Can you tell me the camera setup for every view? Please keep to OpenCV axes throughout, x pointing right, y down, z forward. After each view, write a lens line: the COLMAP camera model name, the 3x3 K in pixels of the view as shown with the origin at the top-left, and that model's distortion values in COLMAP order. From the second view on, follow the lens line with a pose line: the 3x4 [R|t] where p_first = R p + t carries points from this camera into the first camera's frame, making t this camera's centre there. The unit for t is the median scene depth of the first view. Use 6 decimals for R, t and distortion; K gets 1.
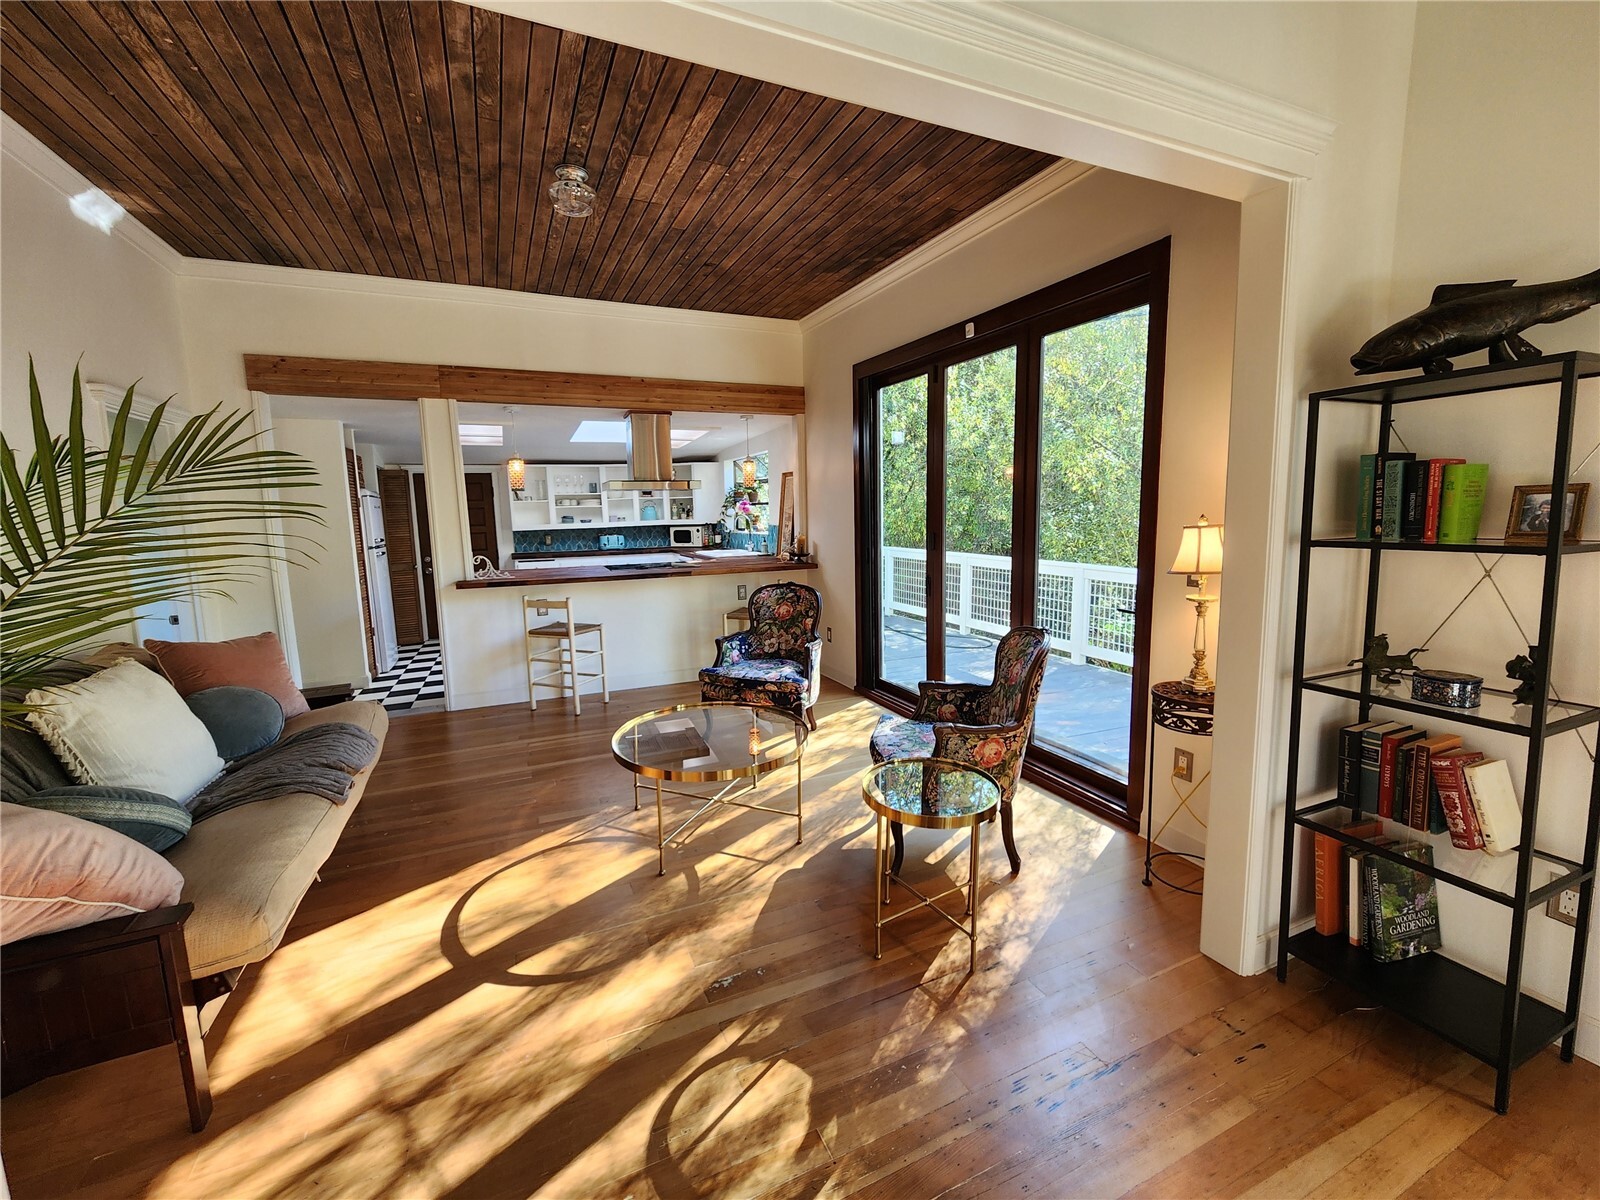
lens RADIAL K [[659.2, 0, 793.0], [0, 659.2, 593.3], [0, 0, 1]] dist [0.002666, 0.000276]
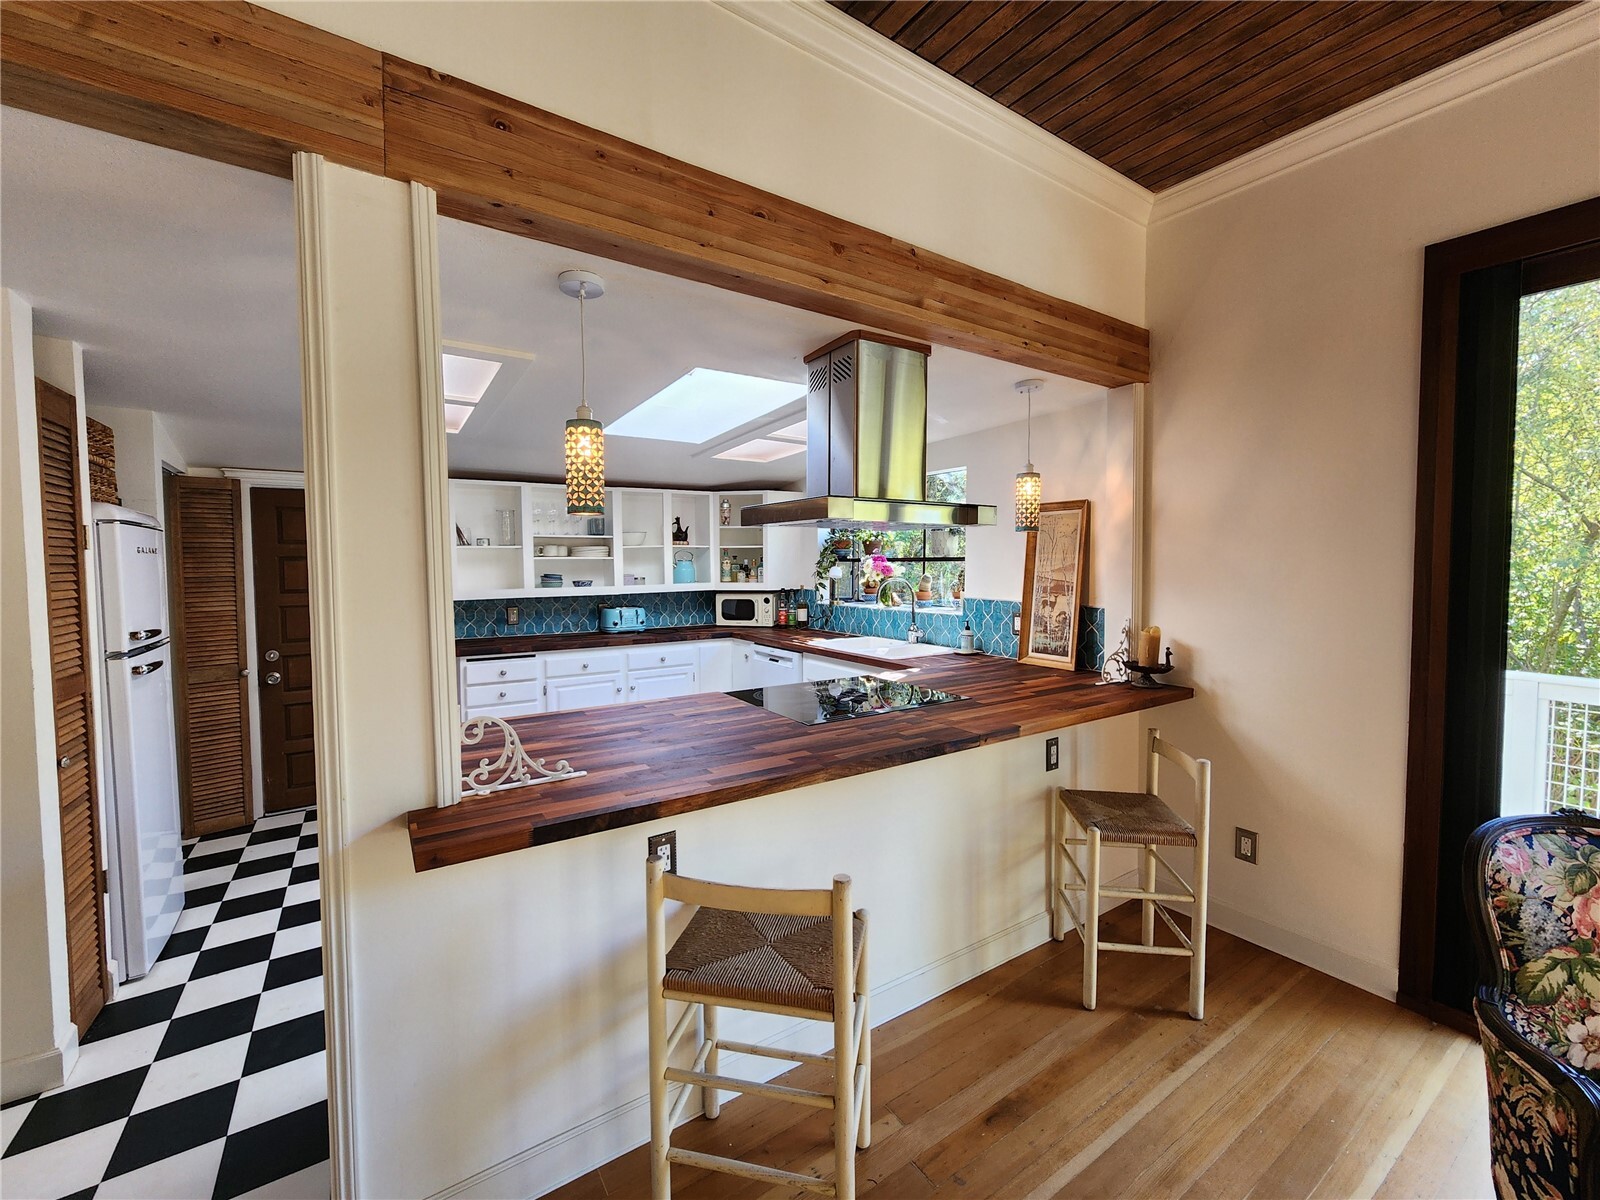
lens RADIAL K [[659.2, 0, 797.6], [0, 659.2, 596.7], [0, 0, 1]] dist [0.002666, 0.000276]
pose [[0.984347, 0.009395, 0.175991, -0.236617], [0.004428, 0.996945, -0.077984, -0.053401], [-0.176186, 0.077542, 0.981298, 0.410557]]
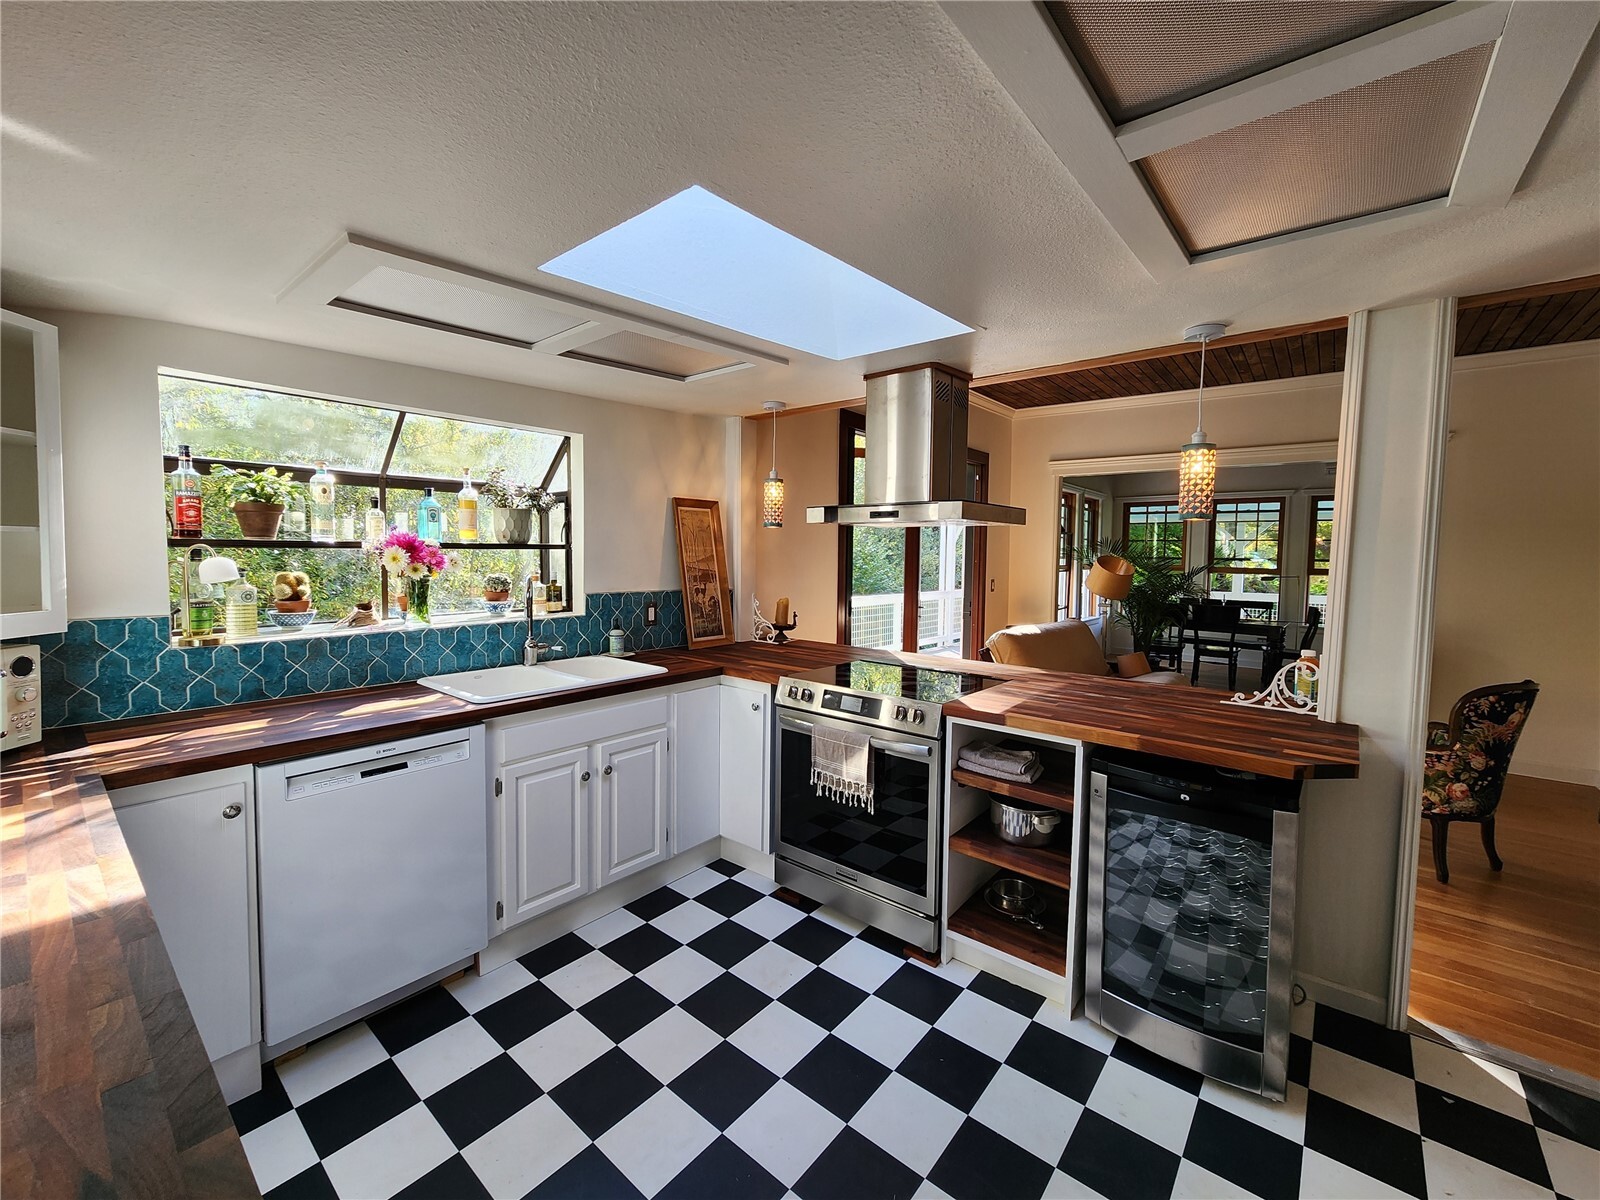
lens RADIAL K [[659.2, 0, 789.2], [0, 659.2, 590.7], [0, 0, 1]] dist [0.002666, 0.000276]
pose [[-0.431130, -0.040880, 0.901363, -0.448164], [0.113388, 0.988599, 0.099071, -0.117929], [-0.895137, 0.144916, -0.421580, 0.921960]]
